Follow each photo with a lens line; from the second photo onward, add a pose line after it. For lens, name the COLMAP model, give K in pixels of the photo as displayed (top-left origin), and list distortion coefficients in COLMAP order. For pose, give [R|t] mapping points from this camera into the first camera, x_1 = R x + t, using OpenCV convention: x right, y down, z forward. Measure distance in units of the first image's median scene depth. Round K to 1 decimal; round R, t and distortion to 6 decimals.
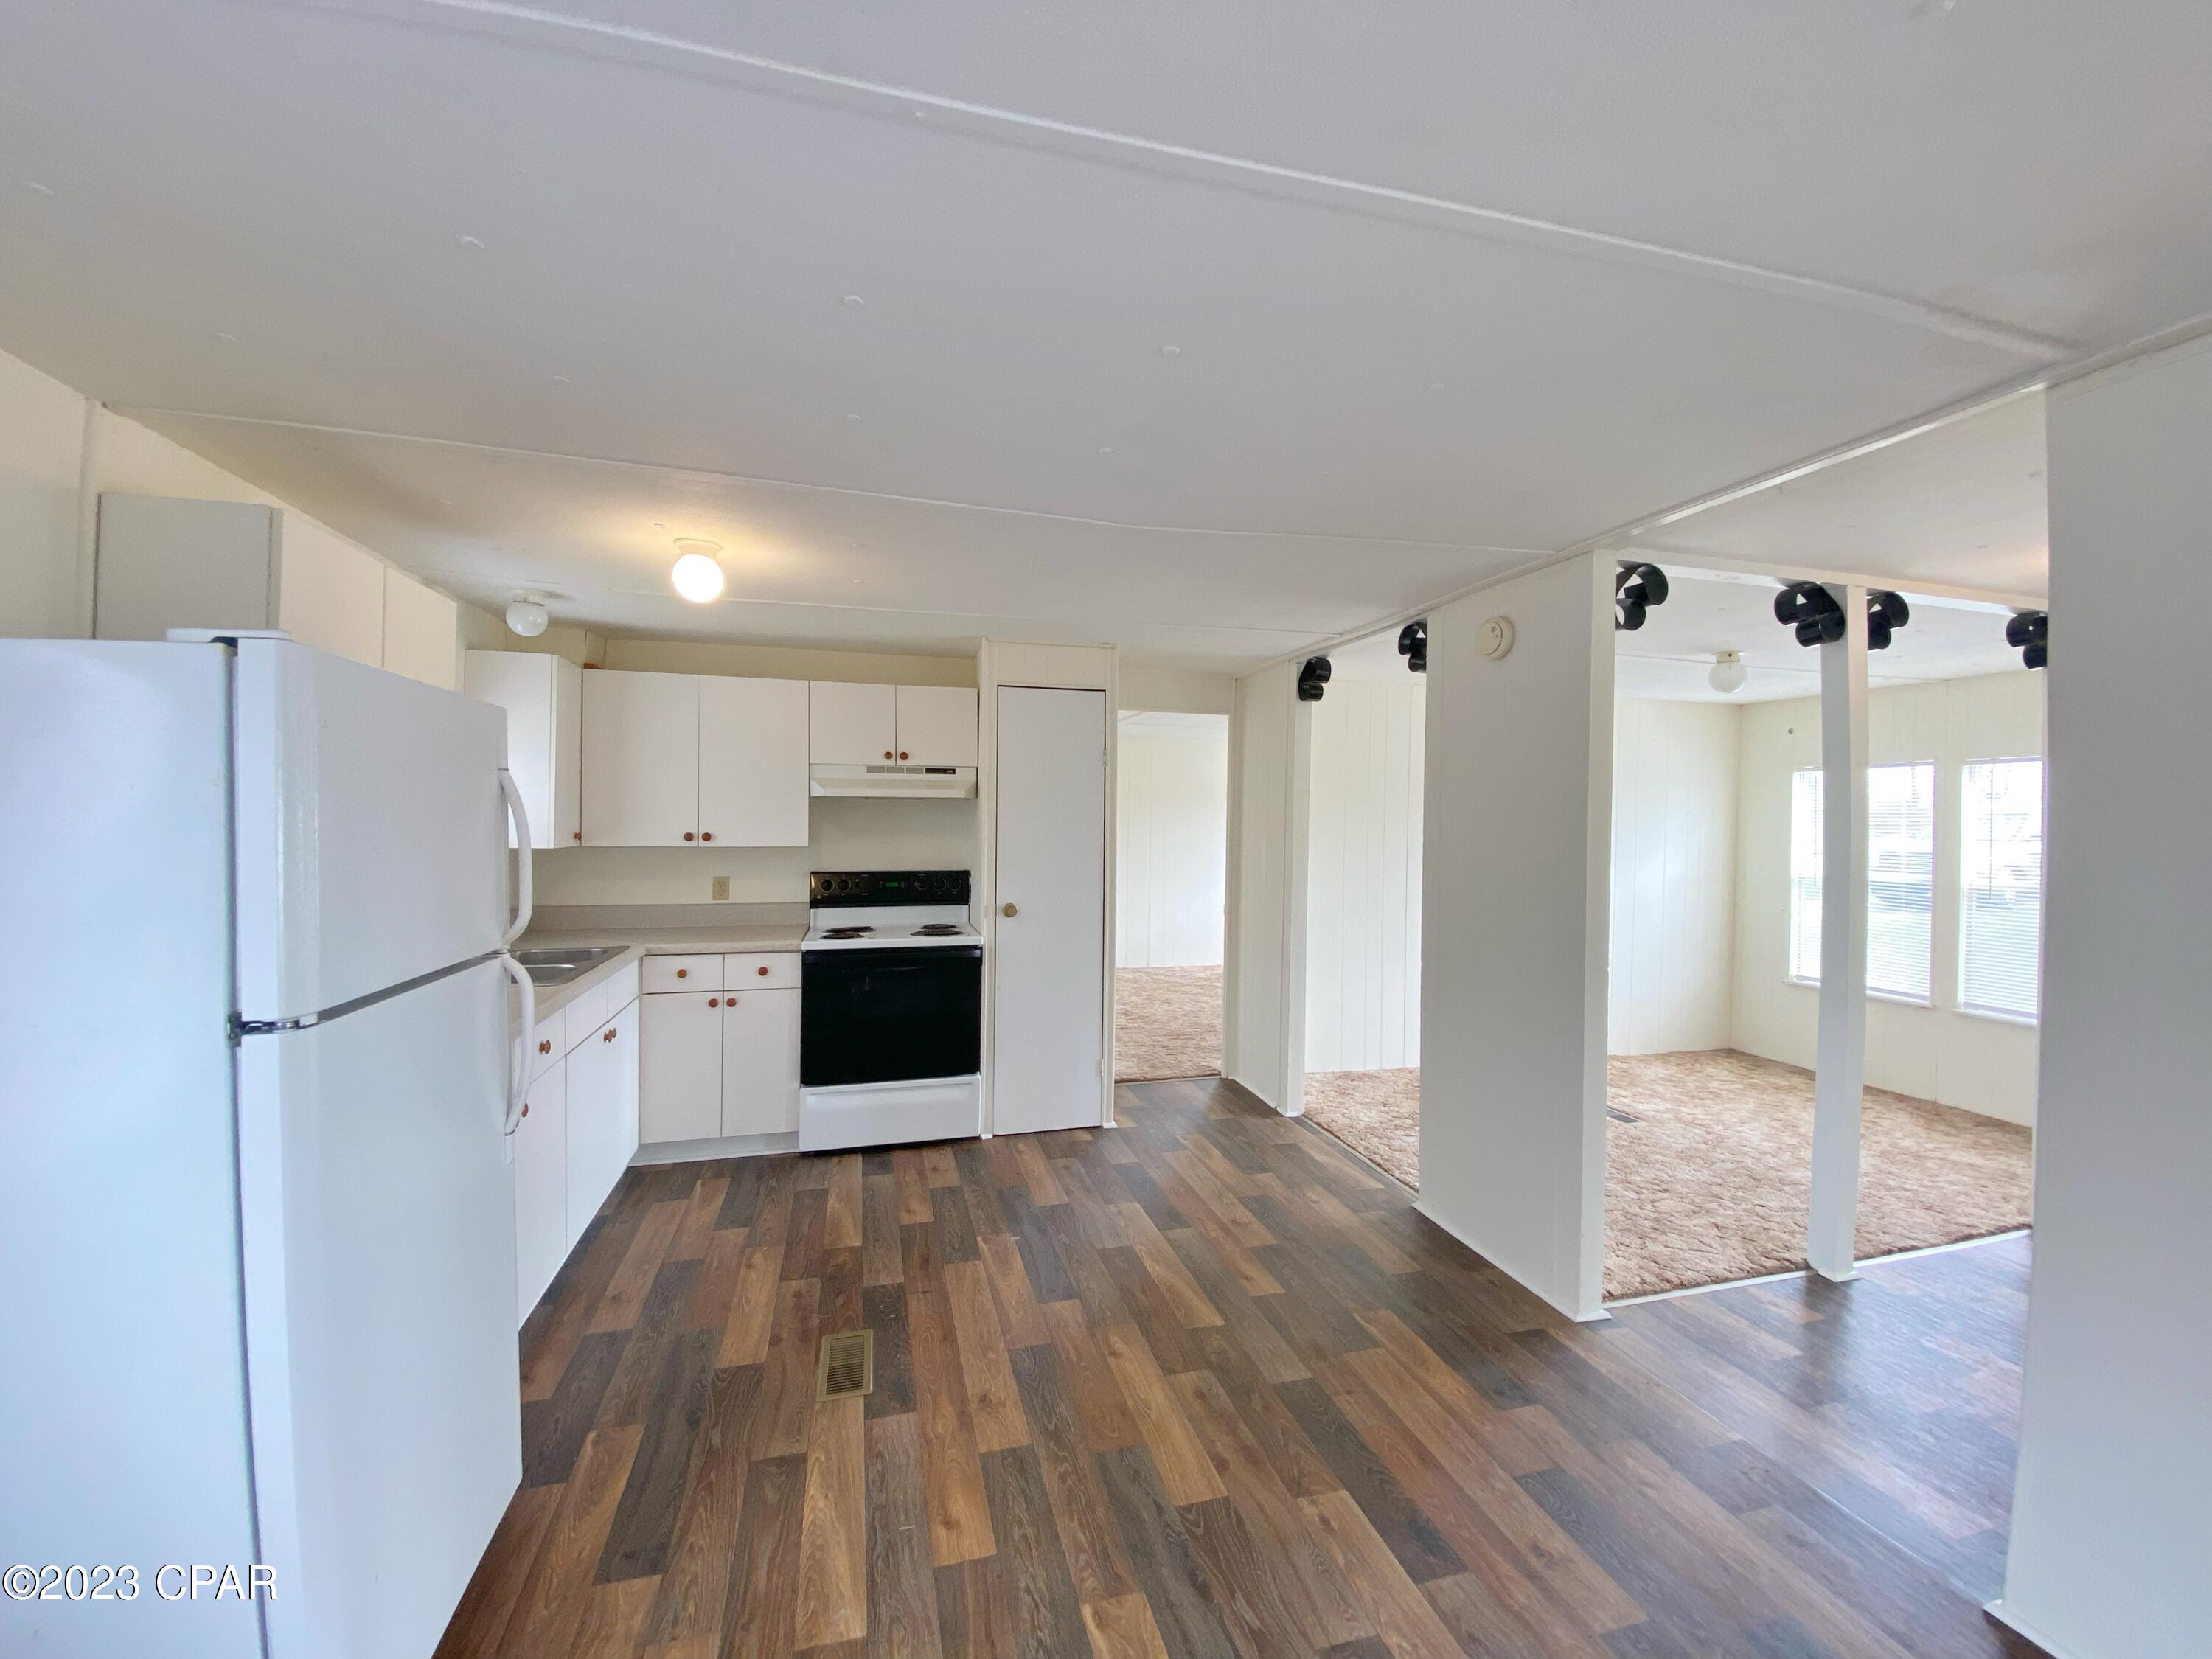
lens RADIAL K [[901.1, 0, 1129.5], [0, 901.1, 812.3], [0, 0, 1]] dist [0.017730, -0.017404]
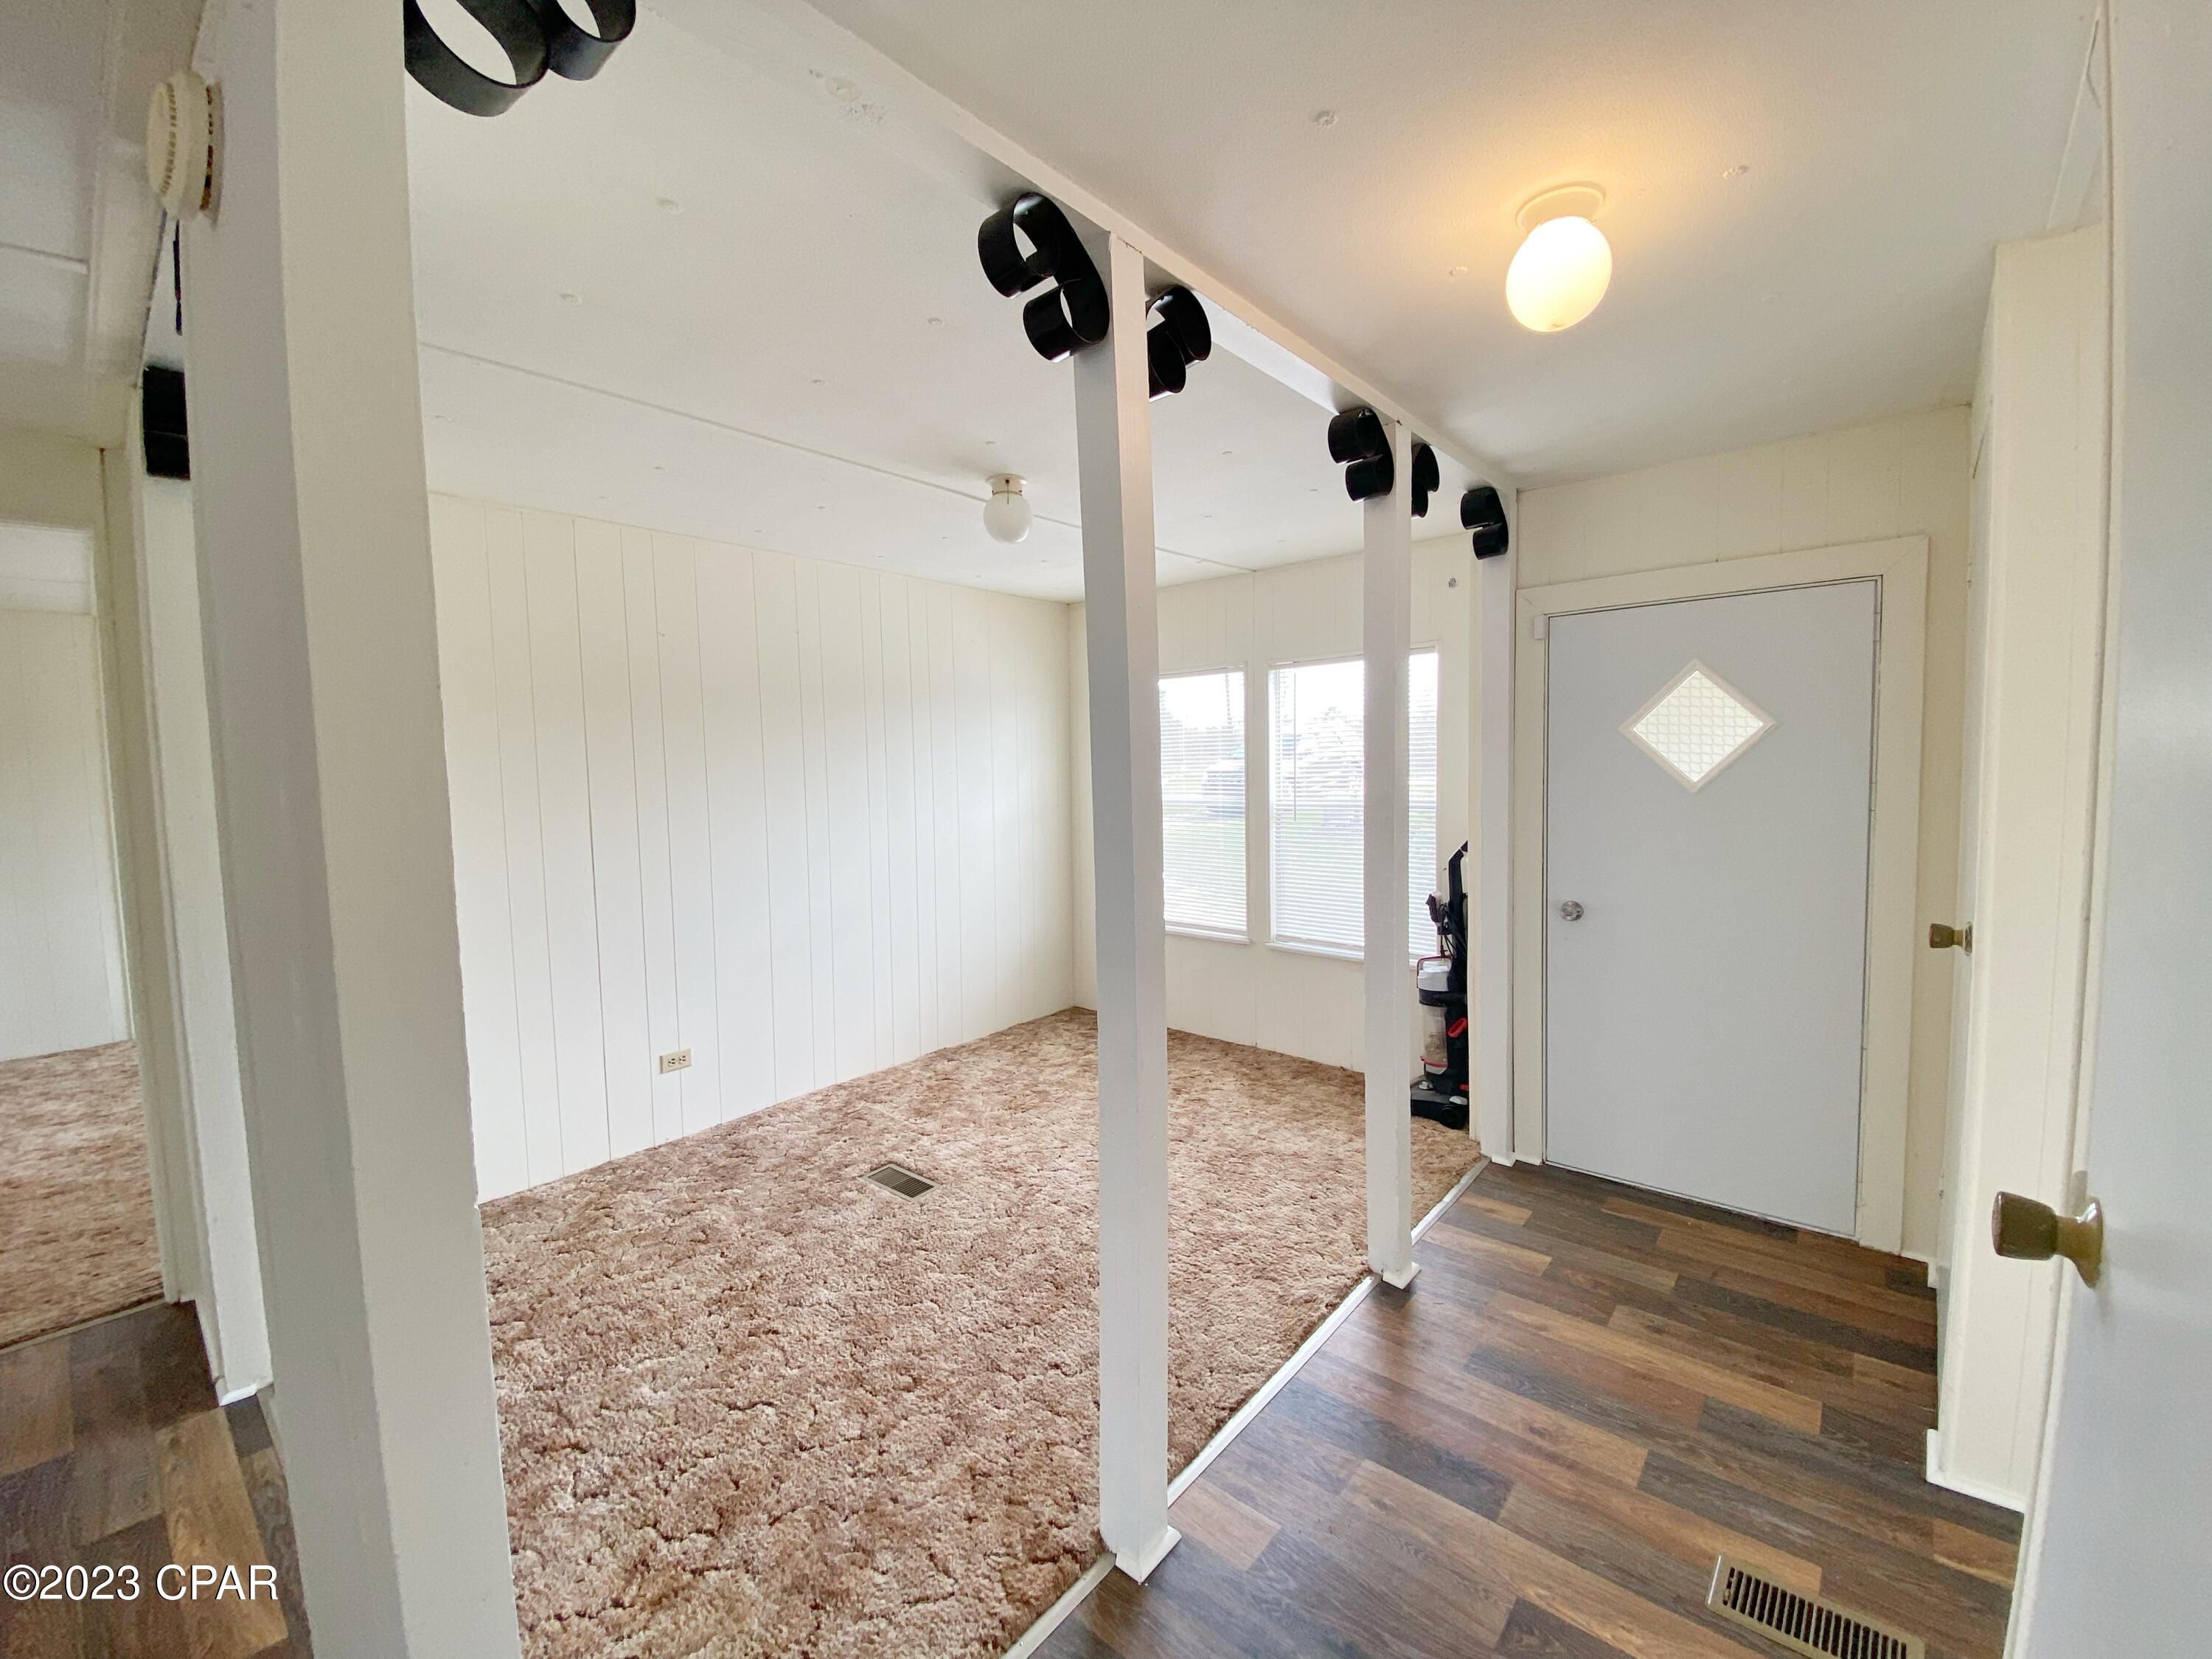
lens RADIAL K [[901.1, 0, 1129.5], [0, 901.1, 812.3], [0, 0, 1]] dist [0.017730, -0.017404]
pose [[0.822061, -0.074000, 0.564570, 0.370791], [0.036309, 0.996314, 0.077721, 0.015944], [-0.568240, -0.043393, 0.821718, 0.426271]]
